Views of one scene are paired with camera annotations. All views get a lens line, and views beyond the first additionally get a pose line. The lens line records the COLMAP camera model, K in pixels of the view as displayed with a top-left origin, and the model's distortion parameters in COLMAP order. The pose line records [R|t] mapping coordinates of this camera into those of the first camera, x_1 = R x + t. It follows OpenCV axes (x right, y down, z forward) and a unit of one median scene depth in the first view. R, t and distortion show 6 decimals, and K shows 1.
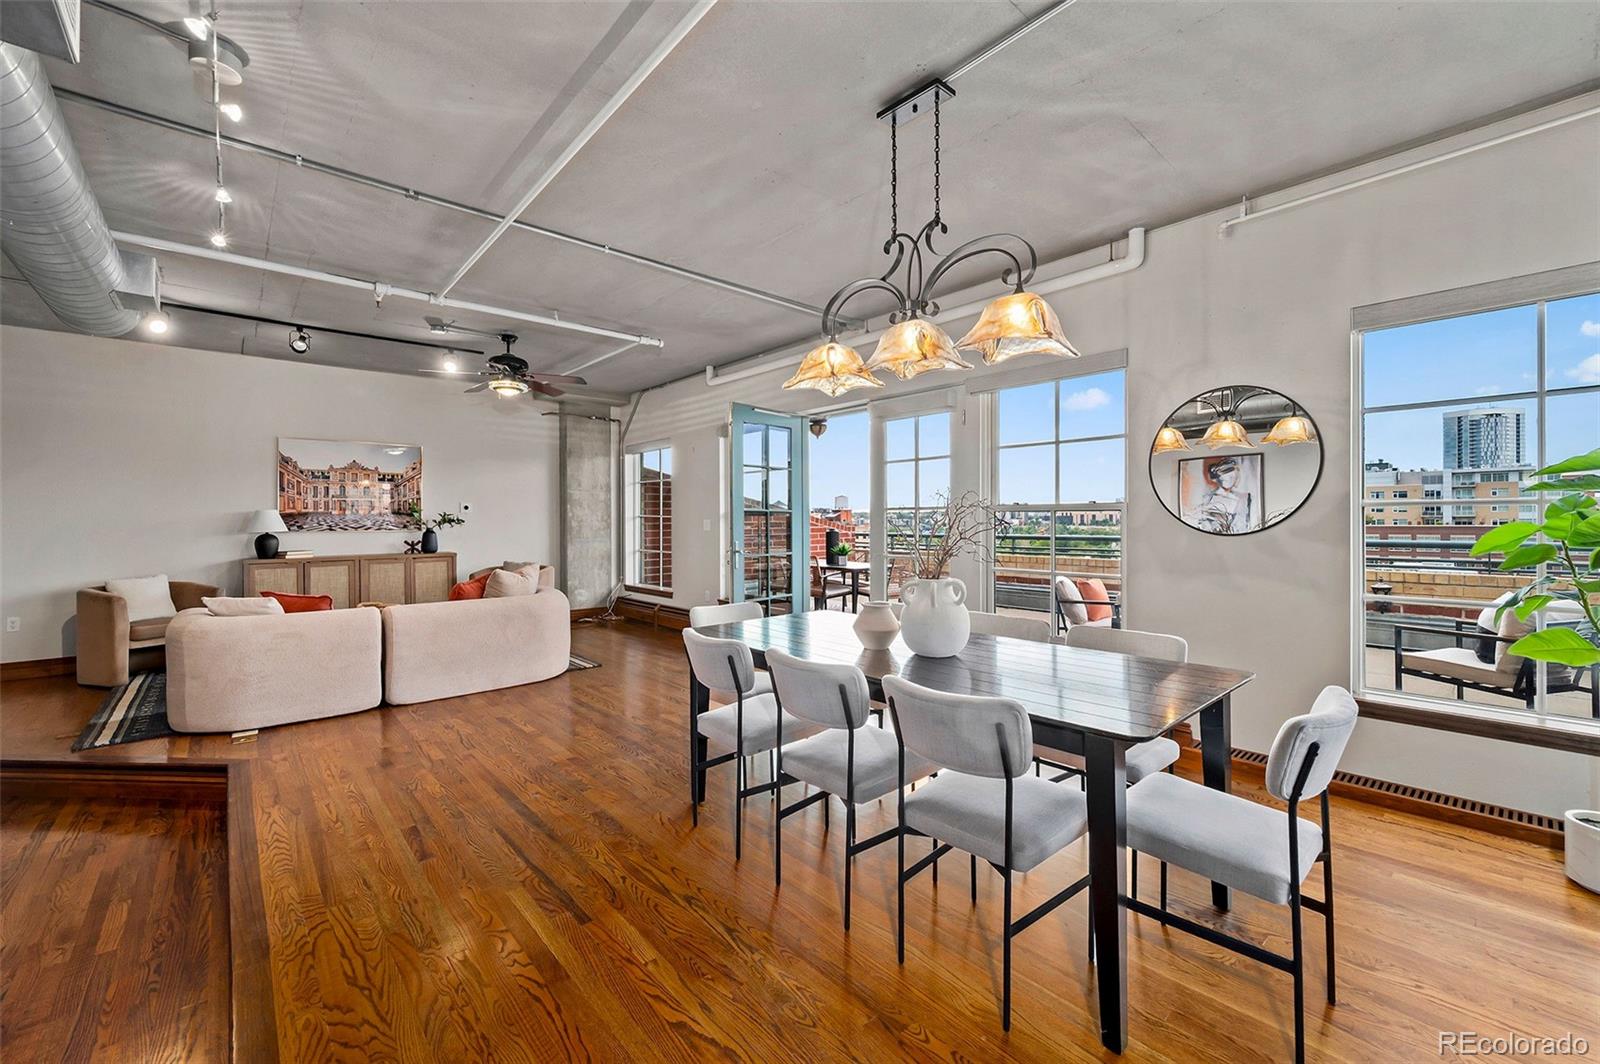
lens RADIAL K [[654.7, 0, 802.9], [0, 654.7, 518.9], [0, 0, 1]] dist [0.001089, 0.000012]
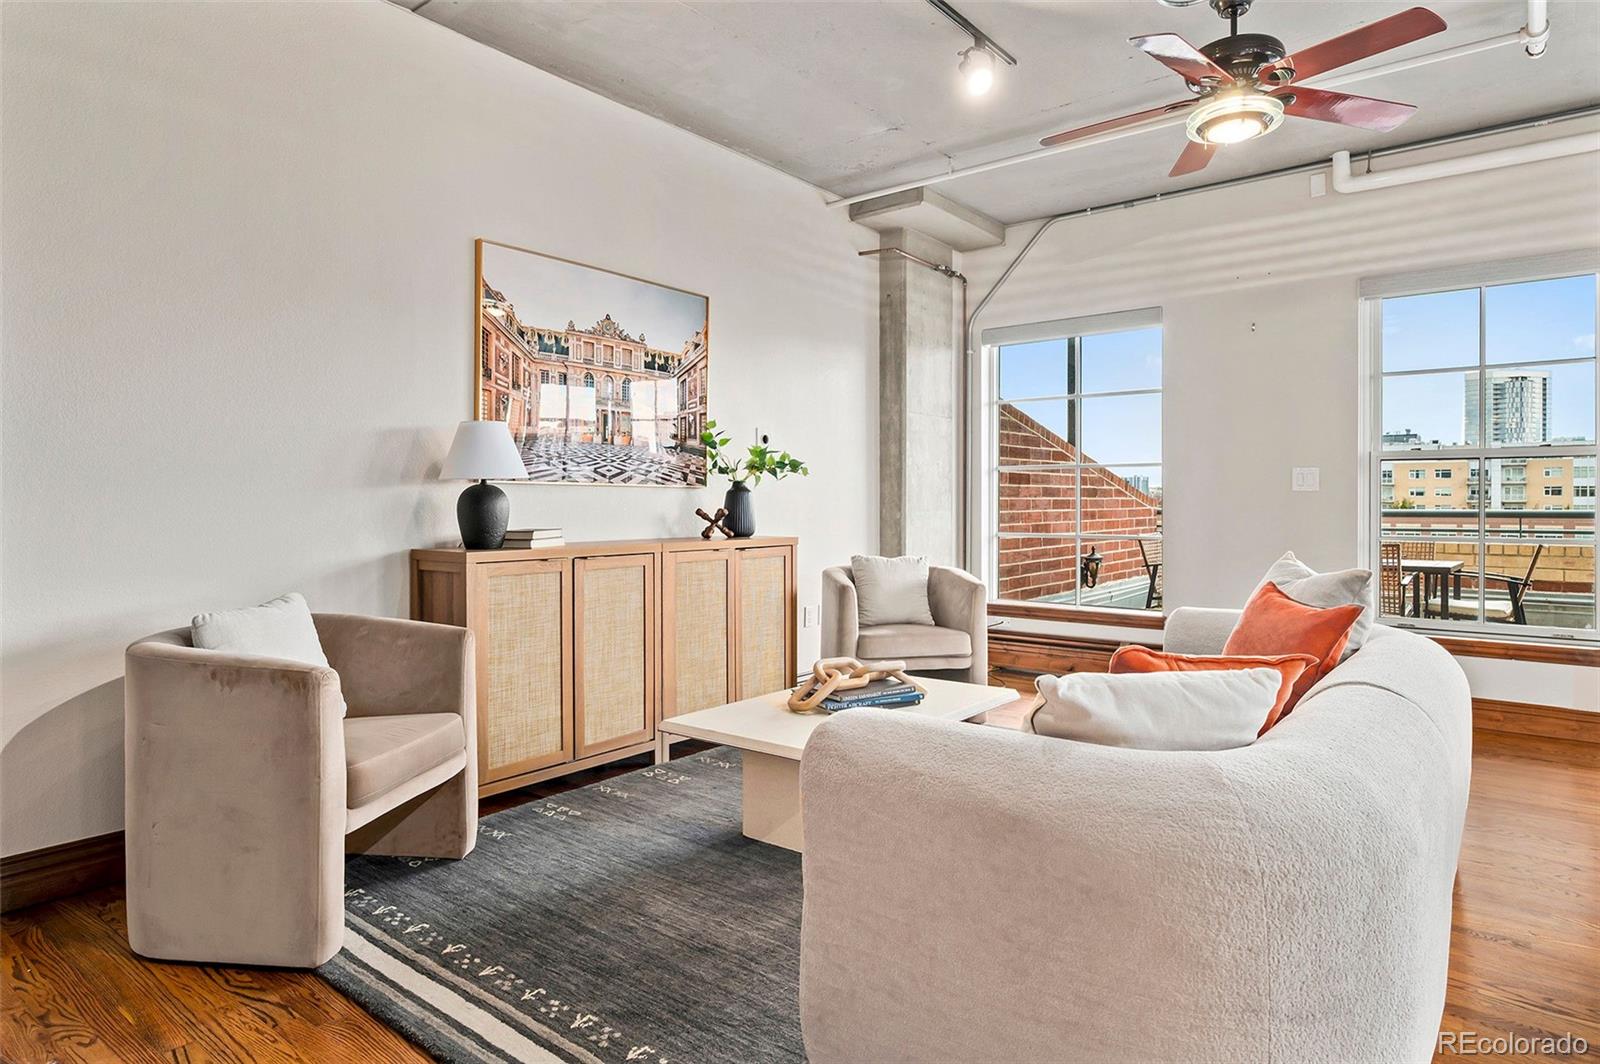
lens RADIAL K [[921.4, 0, 801.2], [0, 921.4, 503.0], [0, 0, 1]] dist [-0.003933, 0.000051]
pose [[0.985731, 0.005270, 0.168247, -0.626965], [-0.005593, 0.999983, 0.001443, 0.027521], [-0.168236, -0.002364, 0.985744, 0.378749]]
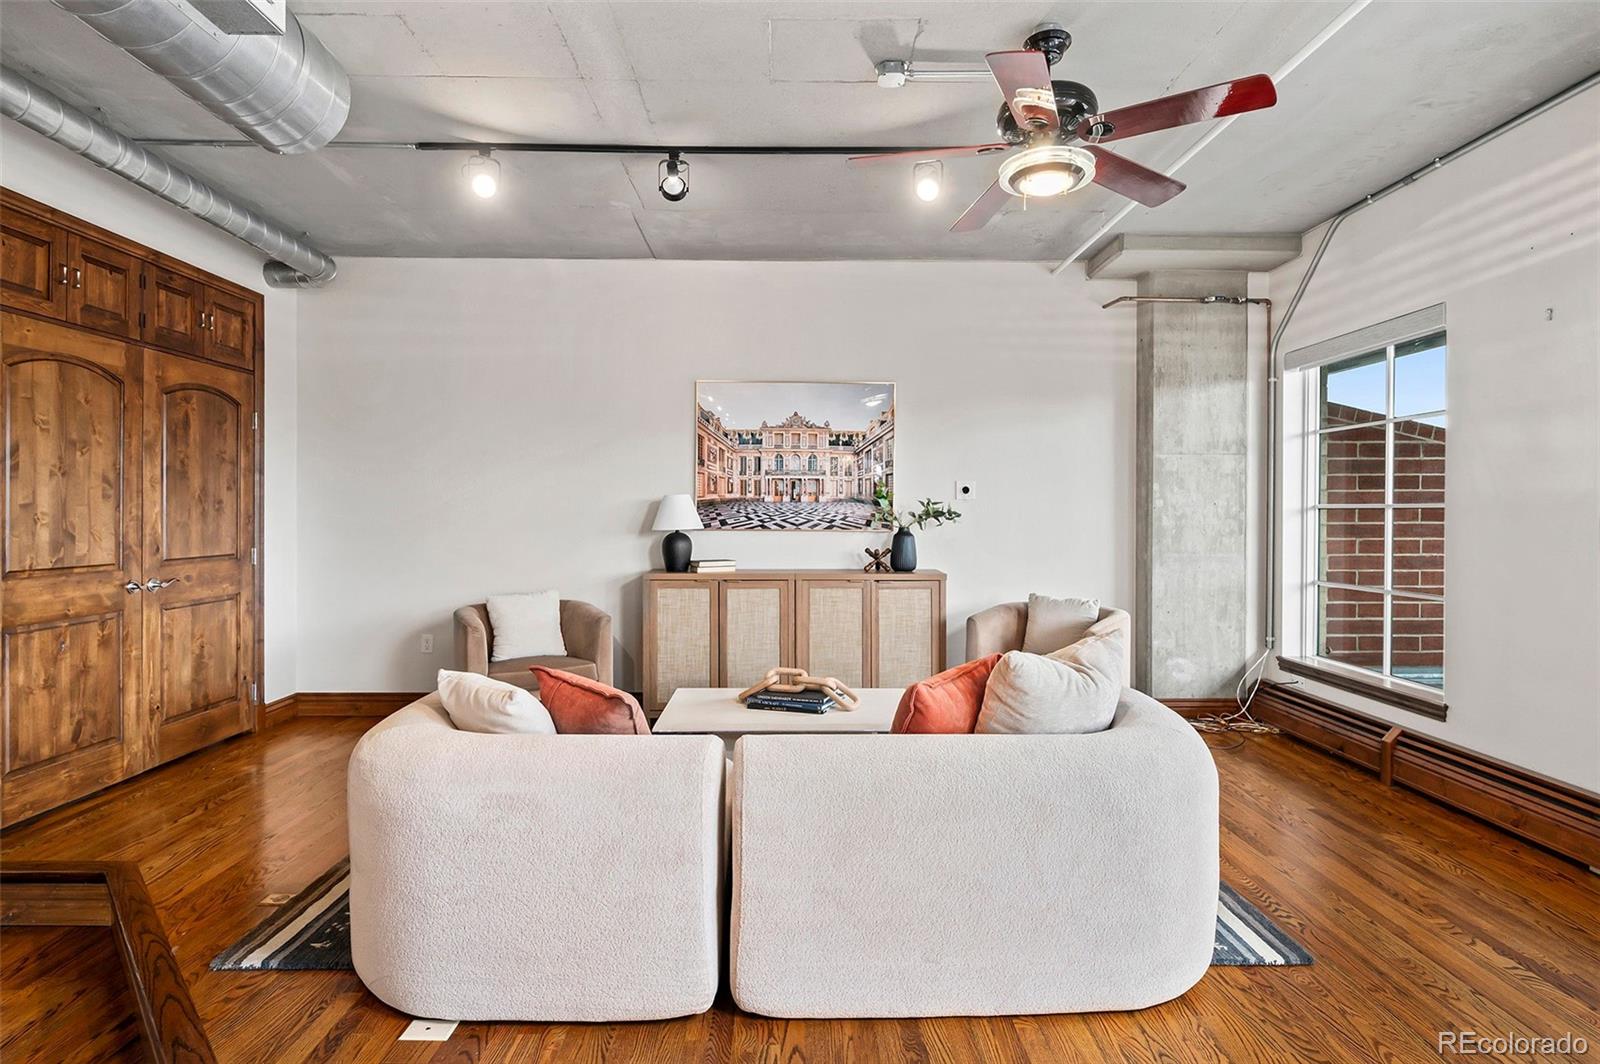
lens RADIAL K [[789.7, 0, 793.3], [0, 789.7, 519.4], [0, 0, 1]] dist [-0.010793, -0.000754]
pose [[0.753498, 0.013016, -0.657321, -0.198262], [-0.006266, 0.999901, 0.012616, -0.000136], [0.657420, -0.005388, 0.753505, 0.428839]]
